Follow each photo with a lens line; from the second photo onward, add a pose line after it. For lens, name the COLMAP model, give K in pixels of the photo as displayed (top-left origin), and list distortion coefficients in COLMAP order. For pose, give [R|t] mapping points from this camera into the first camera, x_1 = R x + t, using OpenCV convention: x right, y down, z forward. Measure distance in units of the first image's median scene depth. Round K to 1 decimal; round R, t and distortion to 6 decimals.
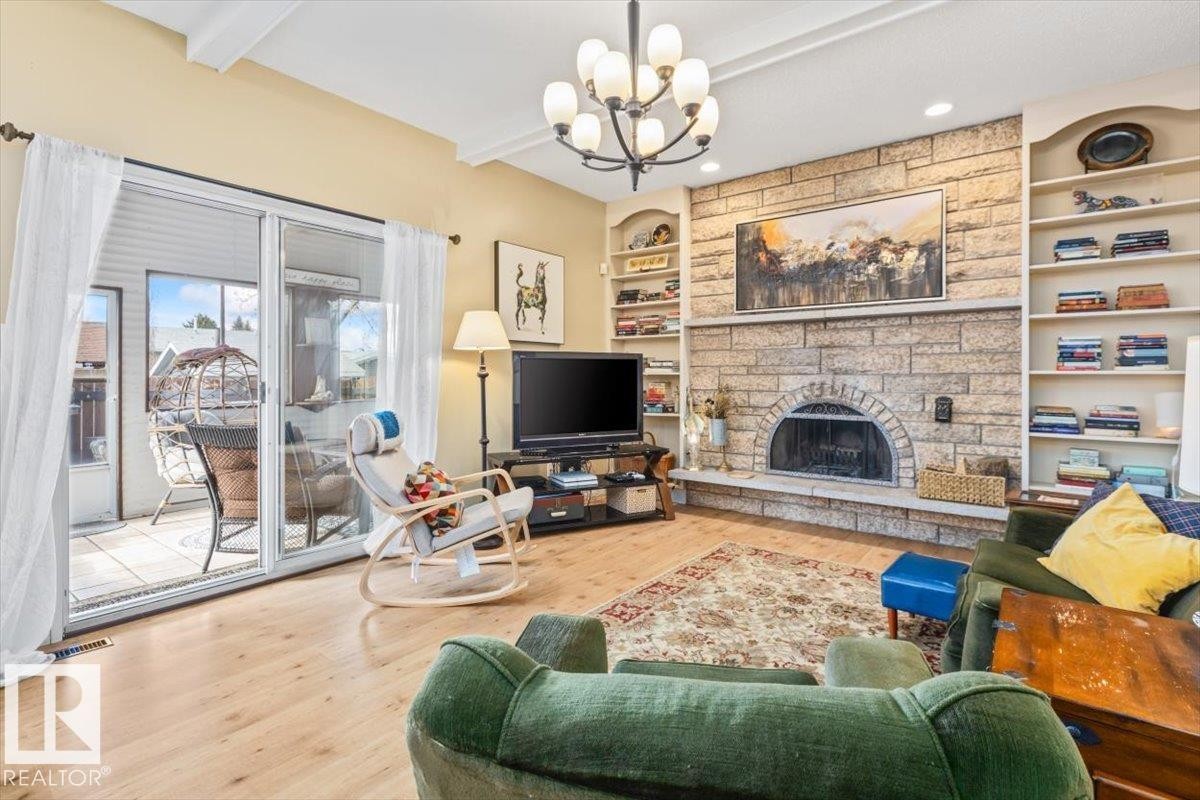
lens RADIAL K [[556.6, 0, 595.3], [0, 556.6, 378.9], [0, 0, 1]] dist [-0.004404, -0.000520]
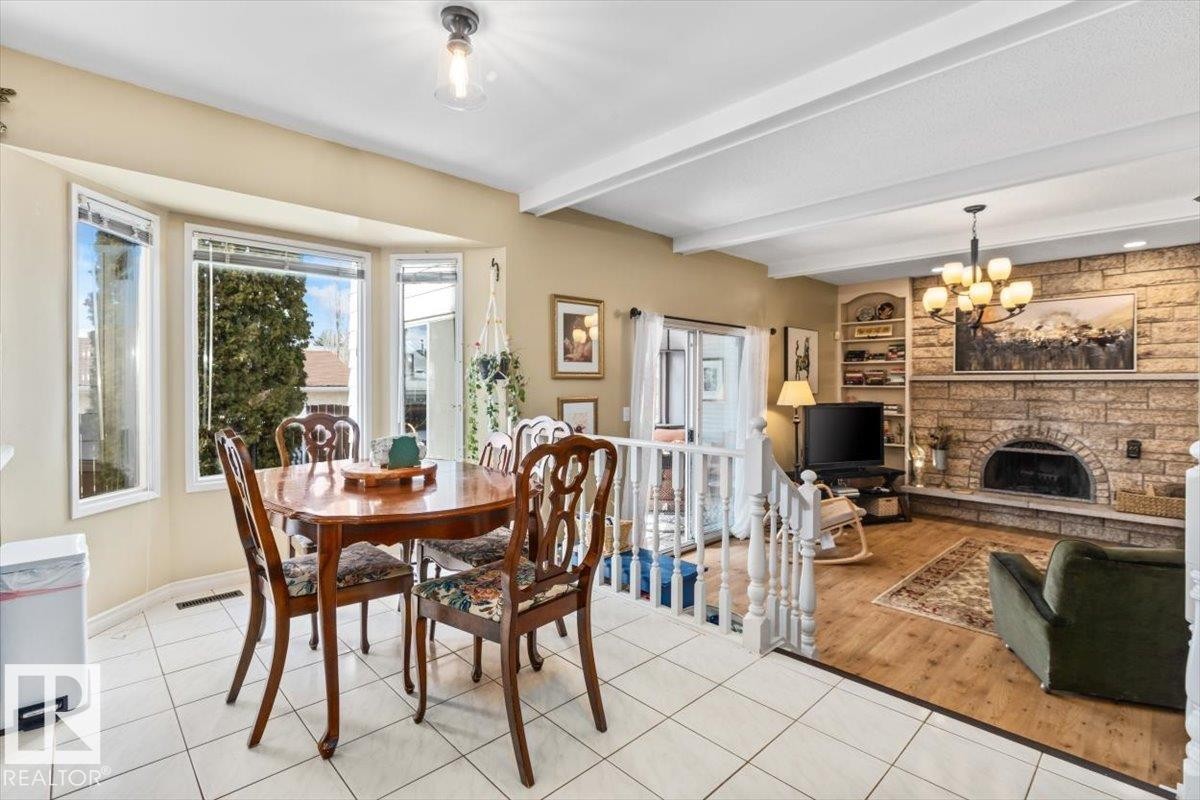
lens RADIAL K [[549.2, 0, 597.9], [0, 549.2, 388.6], [0, 0, 1]] dist [-0.001899, -0.004221]
pose [[0.989384, 0.001318, -0.145316, -0.479817], [-0.000900, 0.999995, 0.002946, -0.094290], [0.145319, -0.002784, 0.989381, -0.525609]]
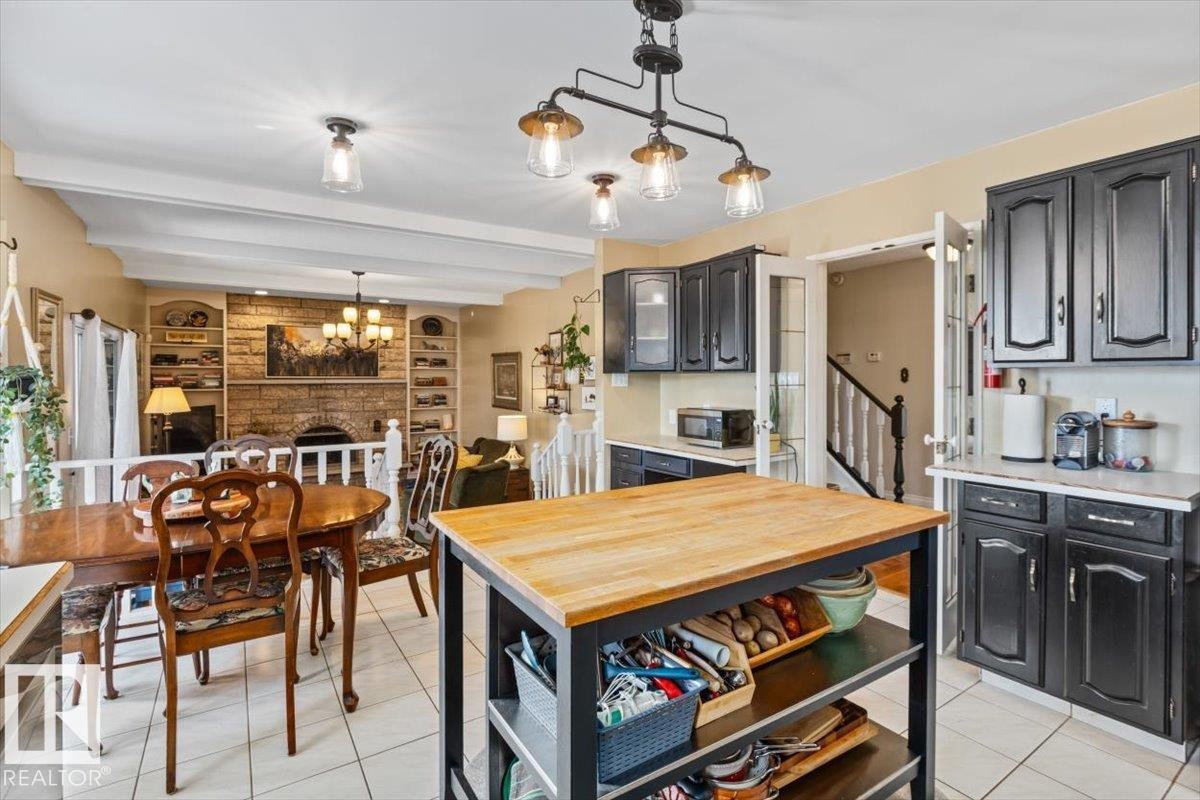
lens RADIAL K [[556.6, 0, 595.3], [0, 556.6, 378.9], [0, 0, 1]] dist [-0.004404, -0.000520]
pose [[0.324362, -0.006038, 0.945914, -1.152226], [0.007760, 0.999963, 0.003723, -0.129229], [-0.945901, 0.006132, 0.324396, -0.543402]]
